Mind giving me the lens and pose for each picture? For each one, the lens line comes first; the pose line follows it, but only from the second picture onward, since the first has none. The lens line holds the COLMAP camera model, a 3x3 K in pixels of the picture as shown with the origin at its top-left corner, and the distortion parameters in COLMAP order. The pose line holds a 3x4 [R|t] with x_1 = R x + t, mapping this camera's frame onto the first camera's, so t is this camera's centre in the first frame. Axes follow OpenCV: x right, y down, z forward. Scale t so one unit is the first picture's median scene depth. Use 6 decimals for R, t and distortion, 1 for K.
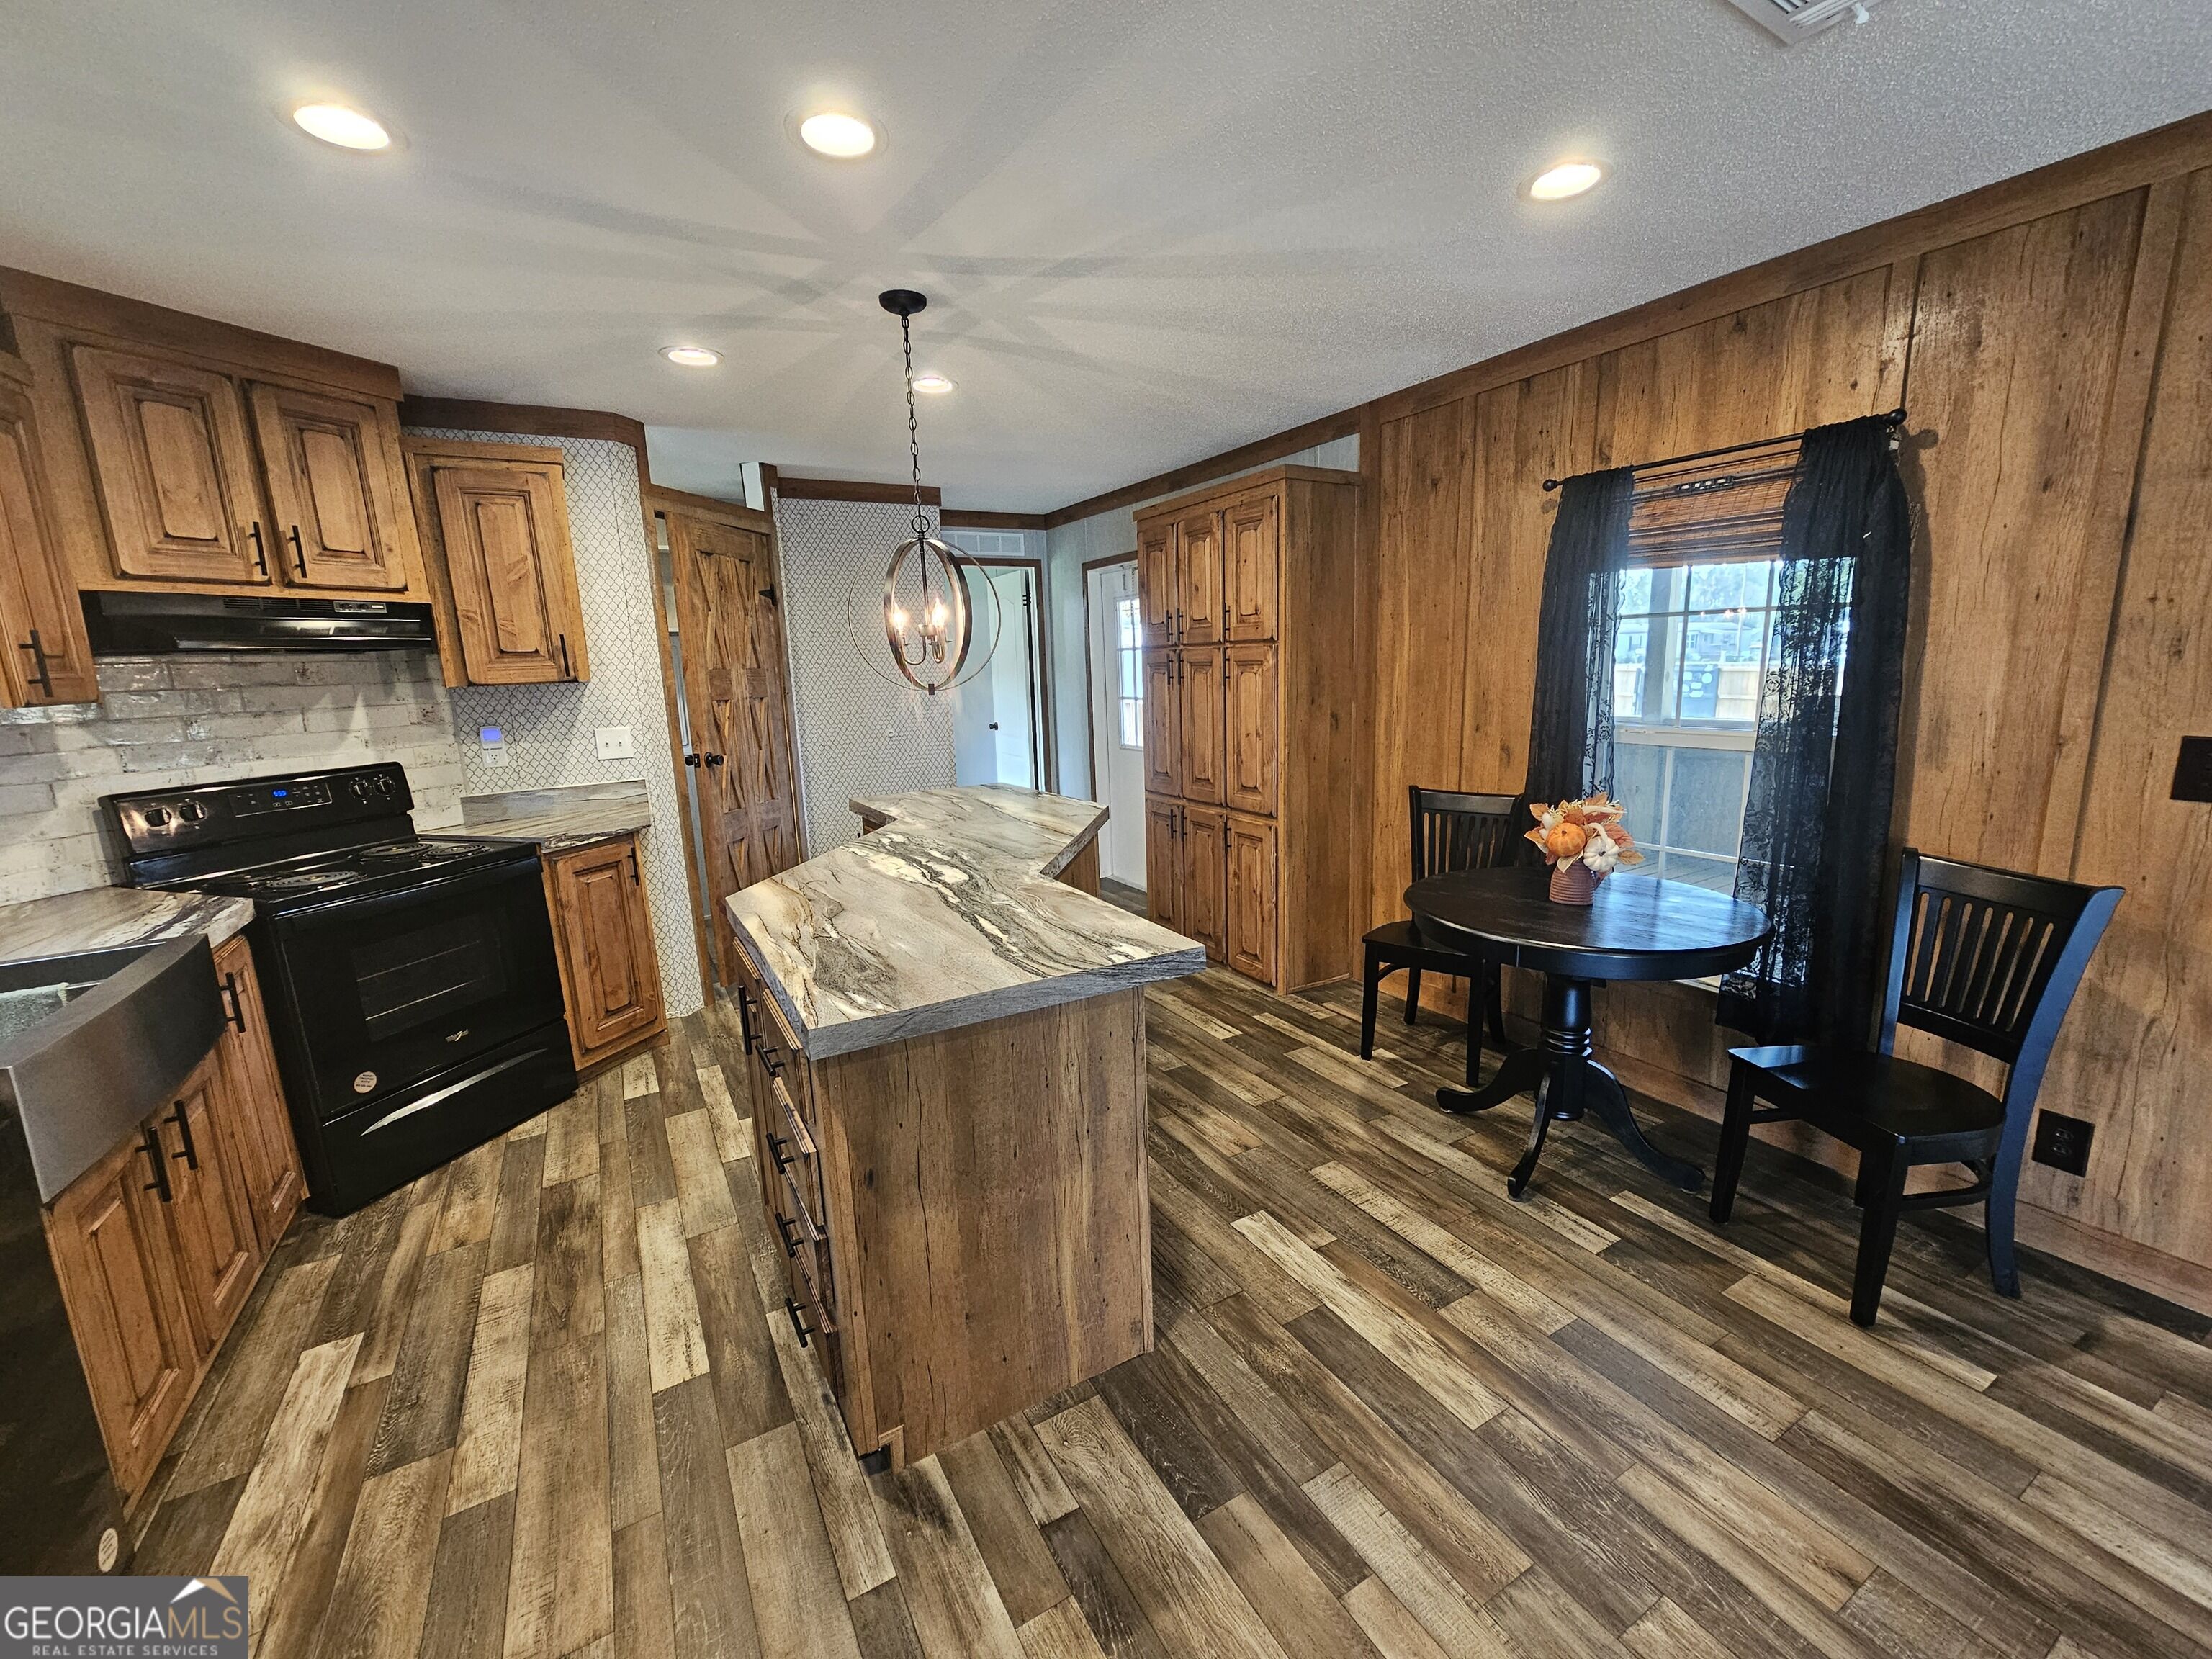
lens RADIAL K [[912.3, 0, 1115.1], [0, 912.3, 836.8], [0, 0, 1]] dist [-0.005344, 0.003442]
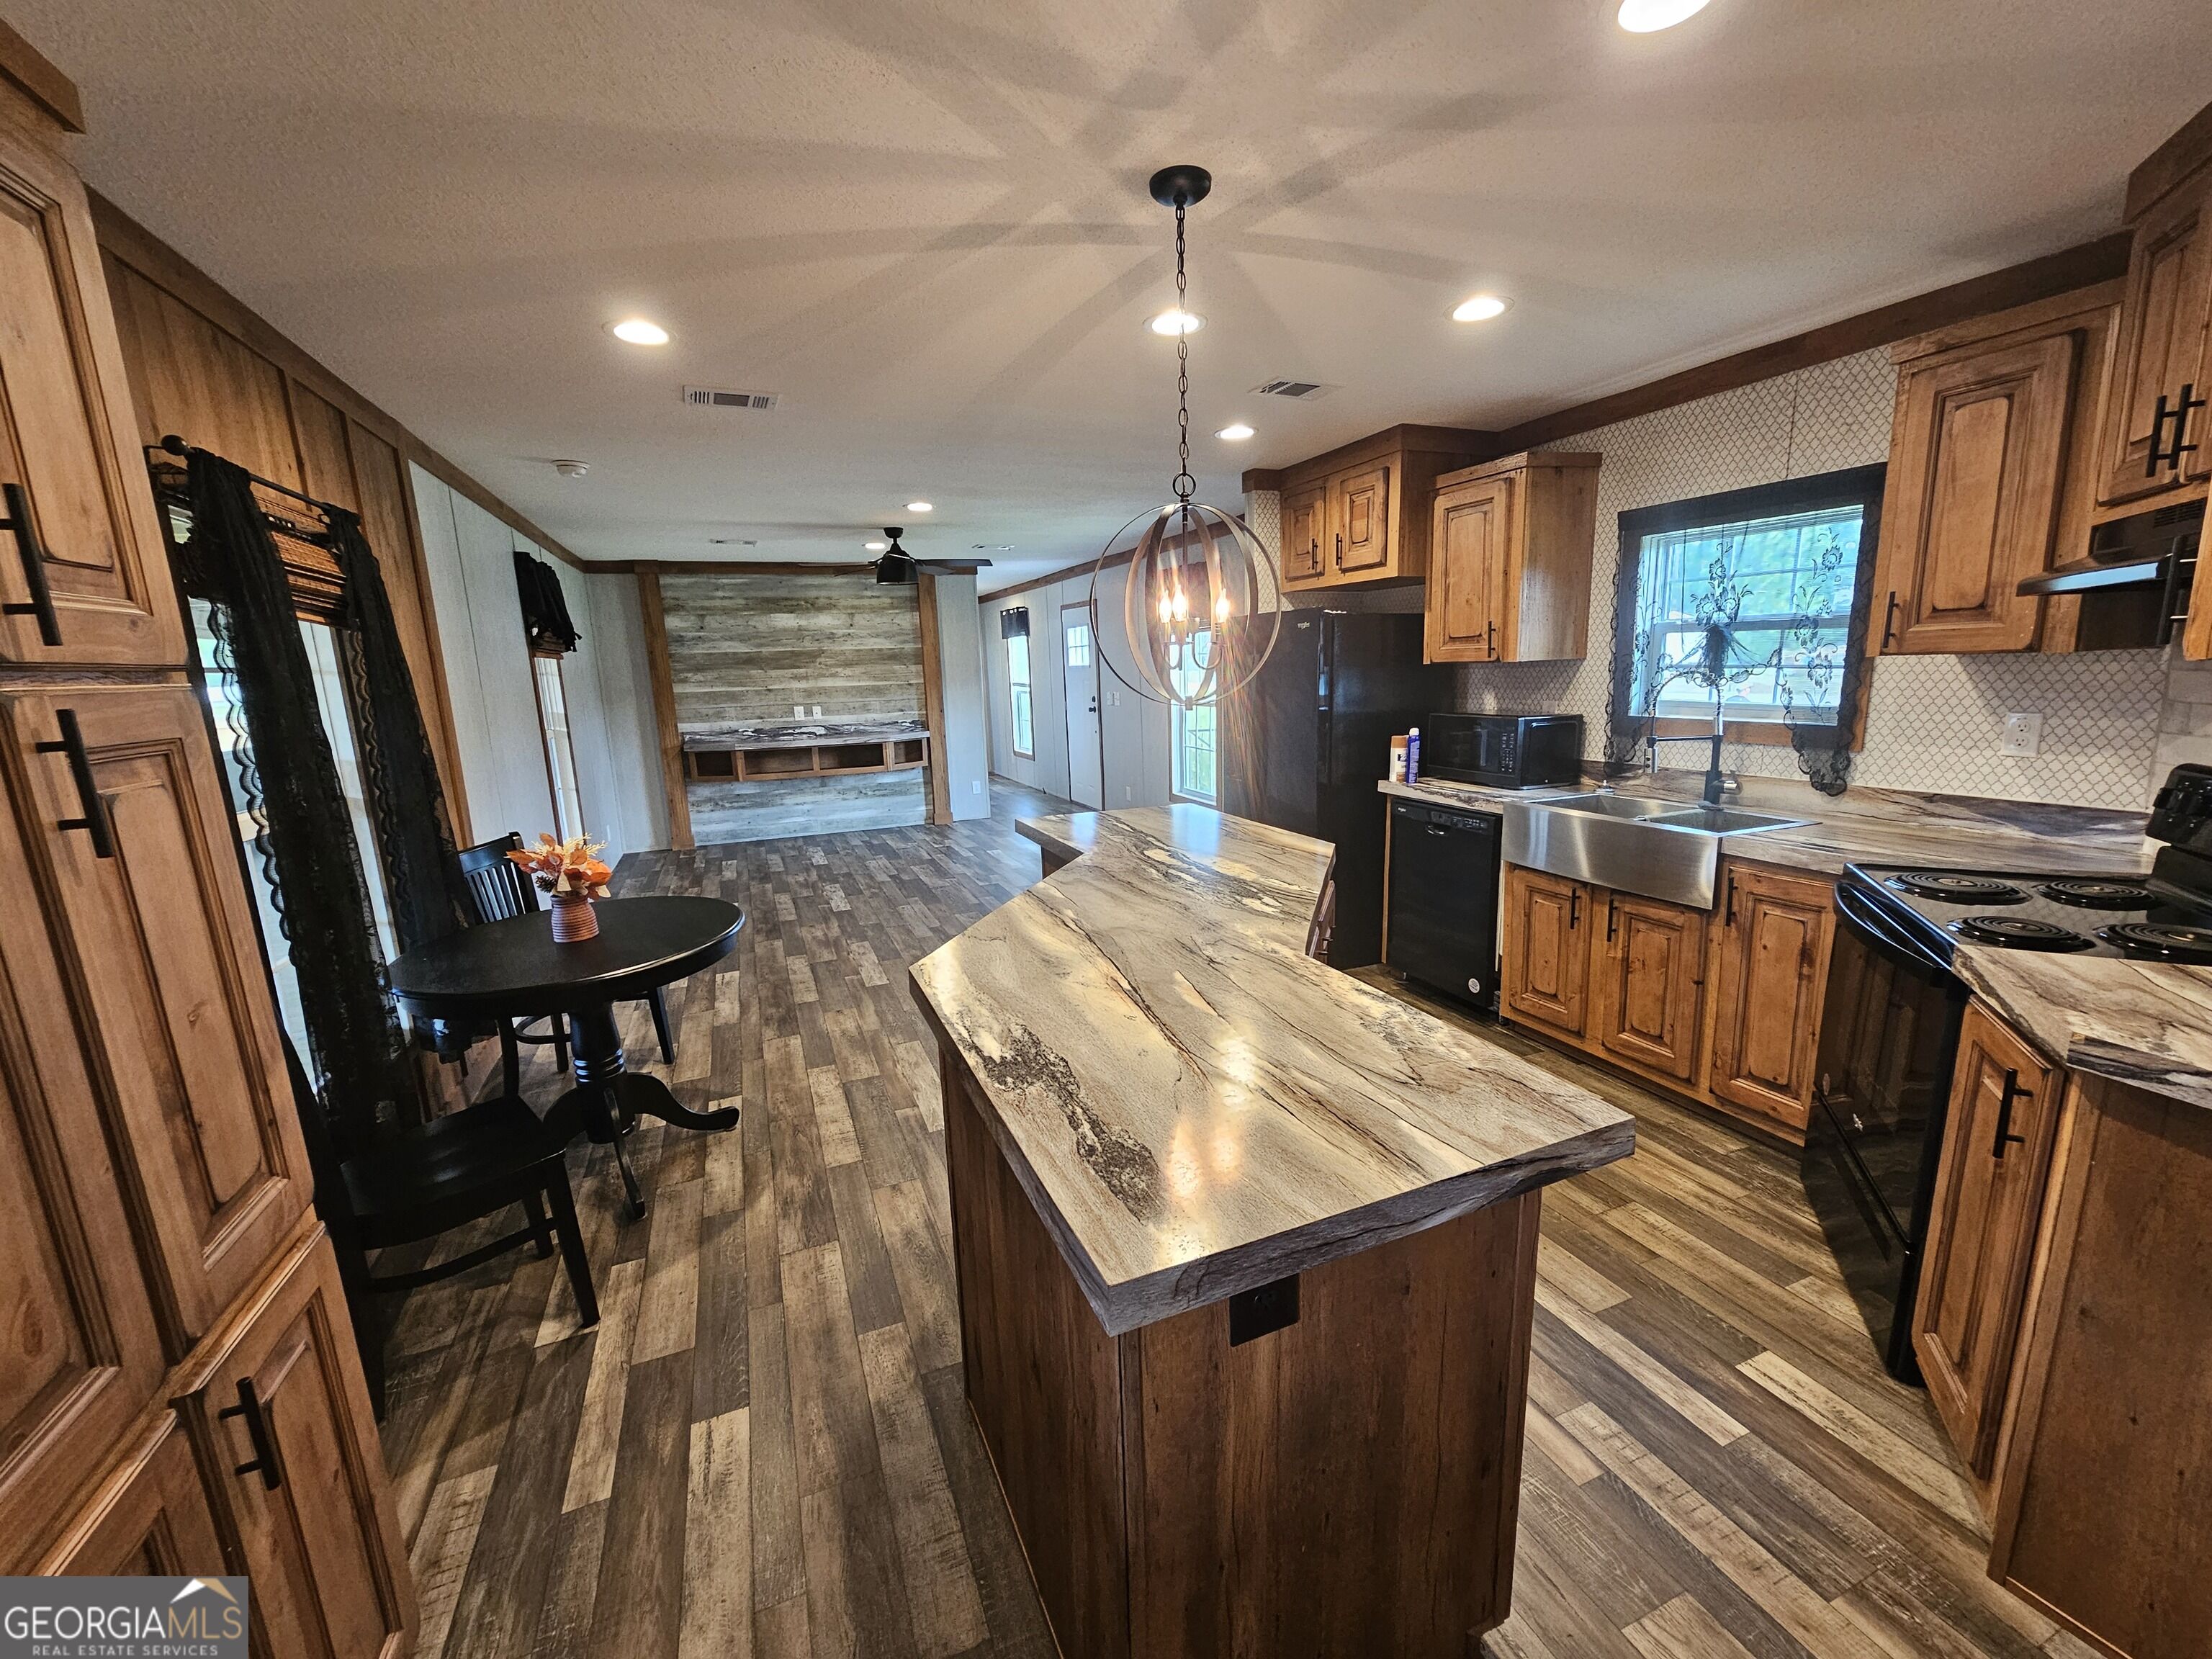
lens RADIAL K [[904.1, 0, 1114.9], [0, 904.1, 840.7], [0, 0, 1]] dist [-0.002031, 0.000563]
pose [[-0.989813, 0.040925, 0.136367, -0.256367], [0.089615, 0.923349, 0.373358, -0.368440], [-0.110635, 0.381775, -0.917610, 1.868286]]
